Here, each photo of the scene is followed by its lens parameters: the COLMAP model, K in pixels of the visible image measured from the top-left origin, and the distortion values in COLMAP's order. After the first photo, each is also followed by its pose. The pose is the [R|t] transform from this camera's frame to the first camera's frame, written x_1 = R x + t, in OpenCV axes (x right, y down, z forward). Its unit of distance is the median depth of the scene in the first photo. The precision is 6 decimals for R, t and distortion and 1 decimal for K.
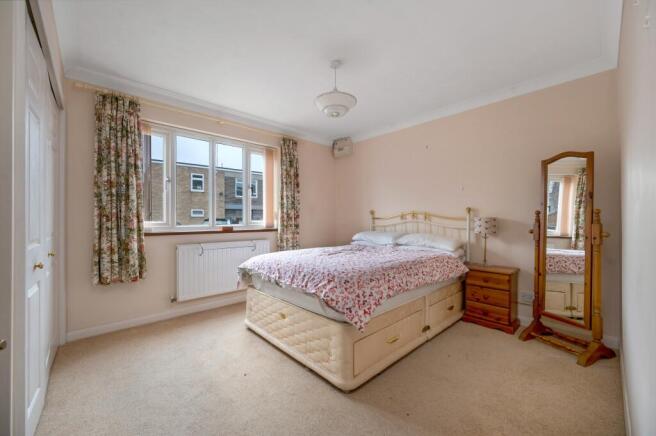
lens RADIAL K [[257.4, 0, 327.5], [0, 257.4, 216.1], [0, 0, 1]] dist [-0.002909, -0.000160]
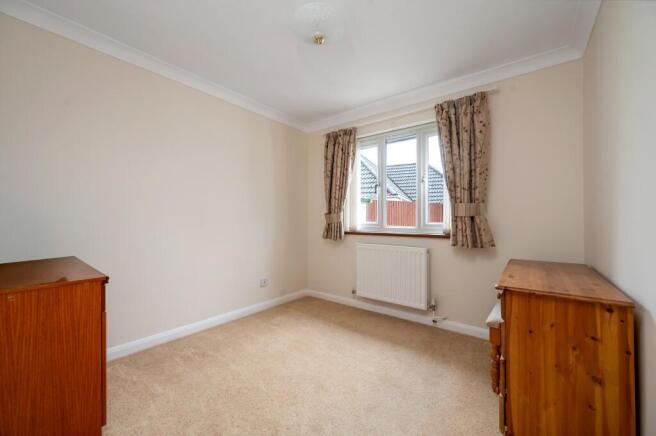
lens RADIAL K [[257.4, 0, 327.7], [0, 257.4, 218.9], [0, 0, 1]] dist [-0.002909, -0.000160]
pose [[0.159087, -0.003787, -0.987257, 0.424298], [-0.003118, 0.999986, -0.004338, 0.011423], [0.987260, 0.003769, 0.159073, 0.610248]]
